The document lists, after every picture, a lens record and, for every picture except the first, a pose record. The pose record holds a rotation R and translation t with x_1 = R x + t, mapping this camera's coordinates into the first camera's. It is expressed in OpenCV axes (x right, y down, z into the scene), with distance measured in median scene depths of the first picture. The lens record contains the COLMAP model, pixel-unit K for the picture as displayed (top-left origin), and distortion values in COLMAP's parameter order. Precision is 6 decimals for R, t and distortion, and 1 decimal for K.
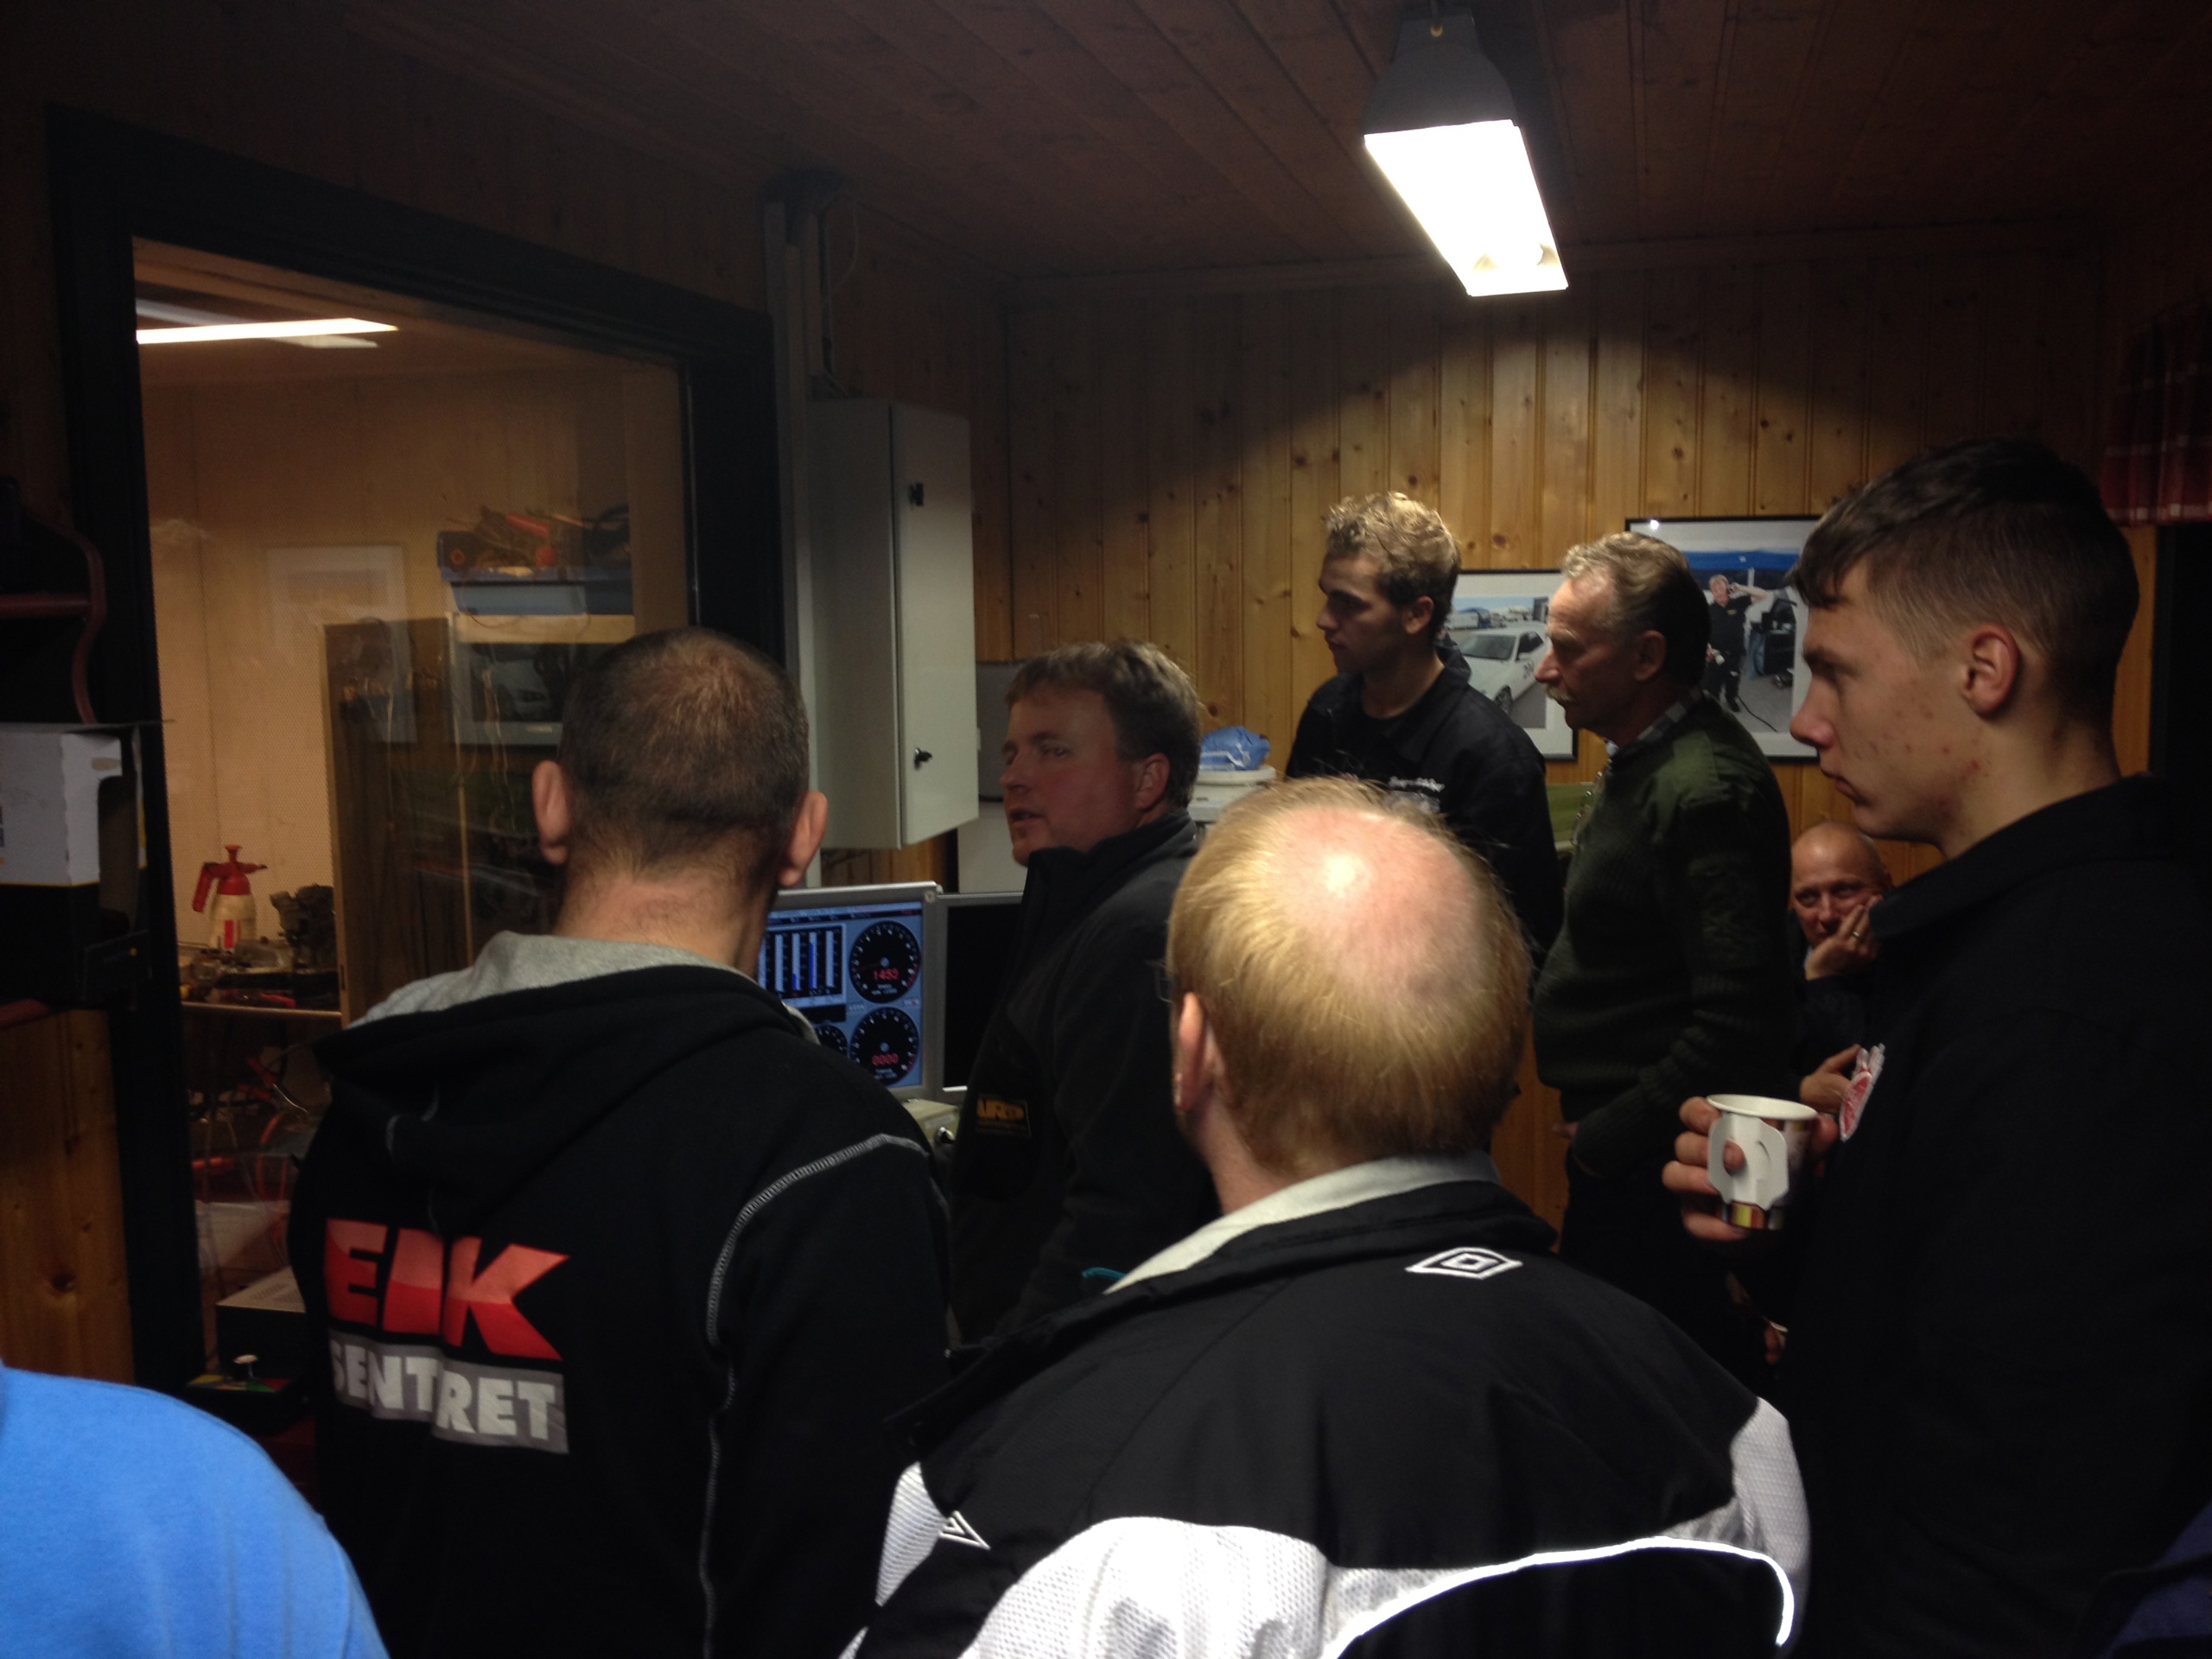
lens RADIAL K [[2080.6, 0, 1106.0], [0, 2080.6, 829.5], [0, 0, 1]] dist [0.041649, -0.001190]
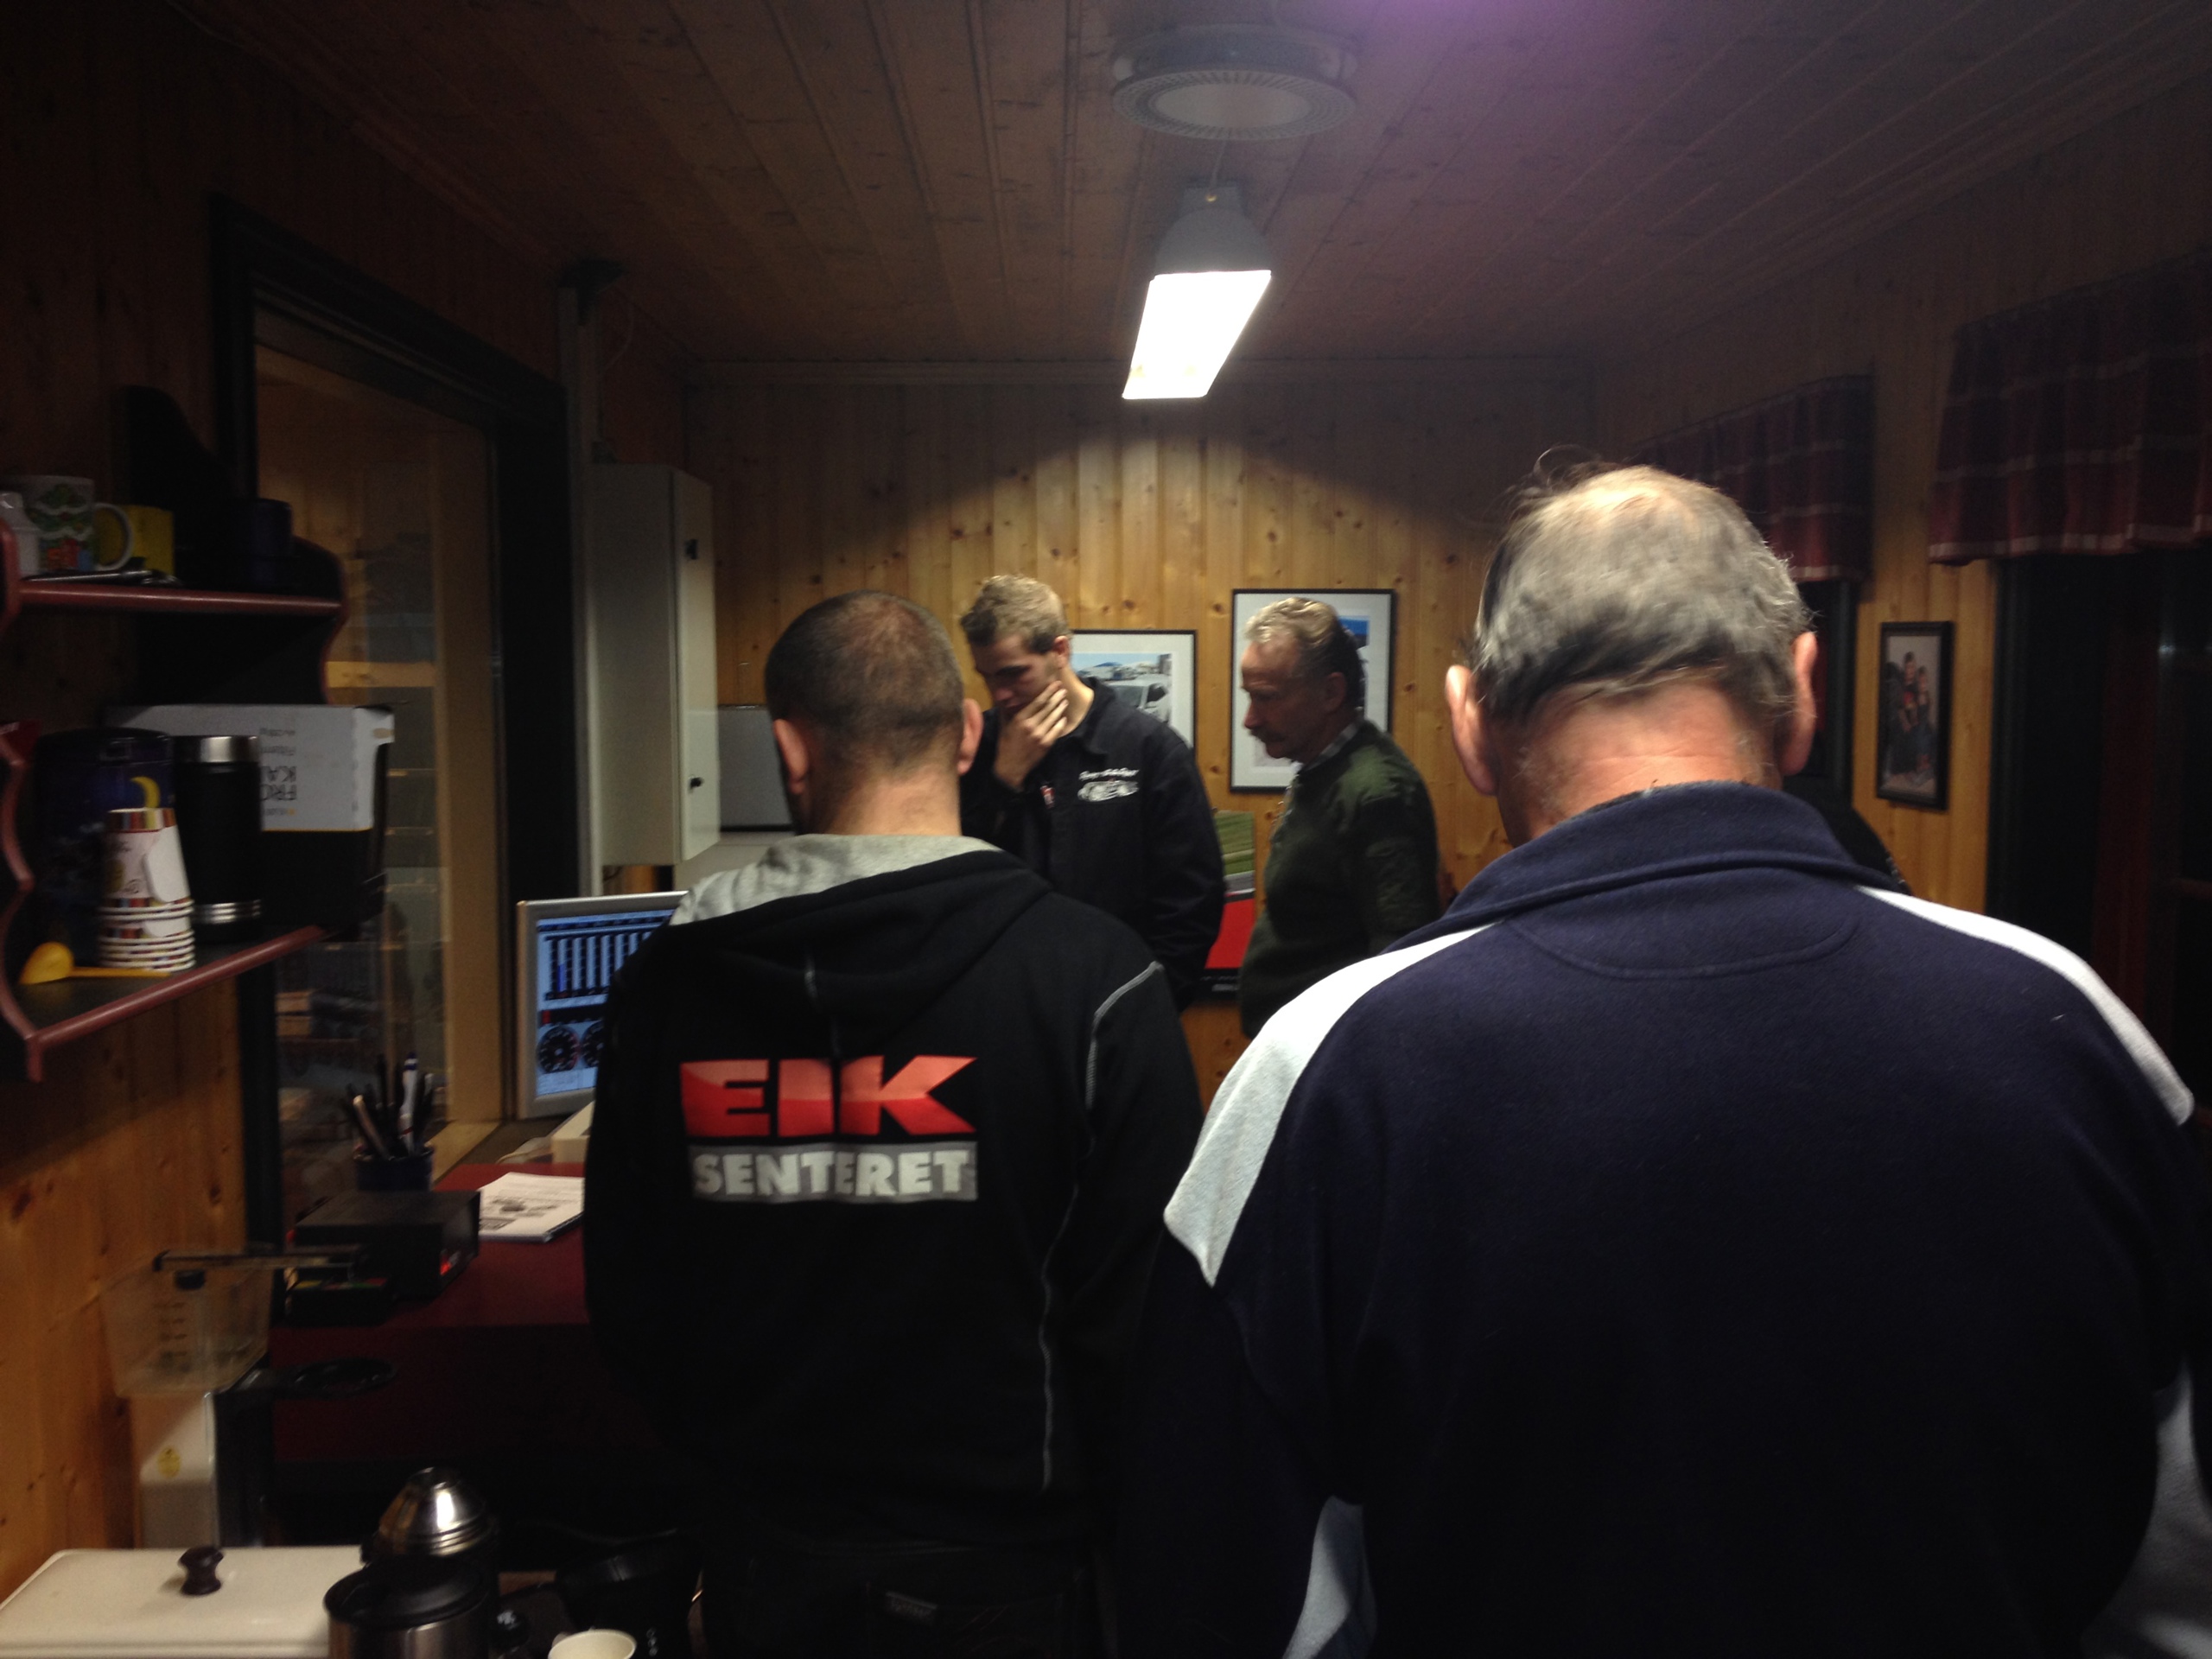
lens RADIAL K [[2080.6, 0, 1106.0], [0, 2080.6, 829.5], [0, 0, 1]] dist [0.041649, -0.001190]
pose [[0.946777, -0.016848, 0.321450, -0.215167], [0.031302, 0.998715, -0.039847, 0.038663], [-0.320366, 0.047788, 0.946088, -0.121079]]
